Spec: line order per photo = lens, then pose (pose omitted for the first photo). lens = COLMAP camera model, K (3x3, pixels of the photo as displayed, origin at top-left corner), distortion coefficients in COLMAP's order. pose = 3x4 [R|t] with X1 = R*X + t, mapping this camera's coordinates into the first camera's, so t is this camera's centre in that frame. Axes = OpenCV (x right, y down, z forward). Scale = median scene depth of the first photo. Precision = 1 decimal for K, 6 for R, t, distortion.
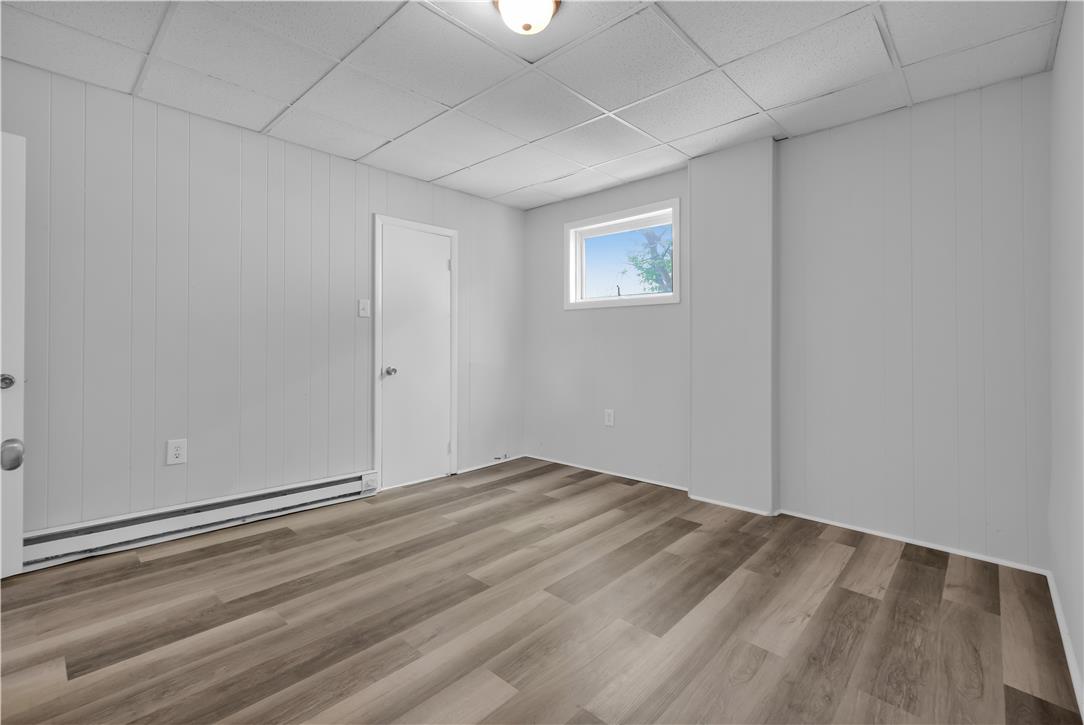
lens RADIAL K [[481.0, 0, 549.0], [0, 481.0, 339.4], [0, 0, 1]] dist [-0.000213, 0.000013]
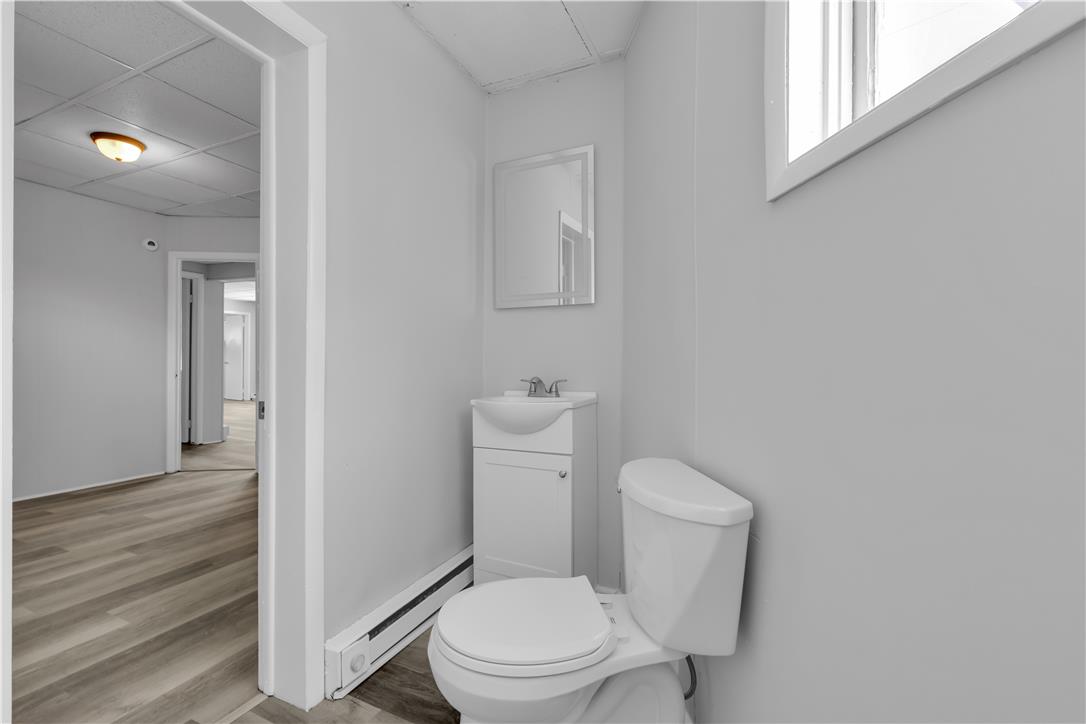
lens RADIAL K [[471.0, 0, 543.0], [0, 471.0, 362.0], [0, 0, 1]] dist [0.000192, -0.000020]
pose [[-0.950835, -0.003628, -0.309675, -0.546546], [-0.000464, 0.999947, -0.010289, 0.030795], [0.309696, -0.009639, -0.950787, 1.757685]]
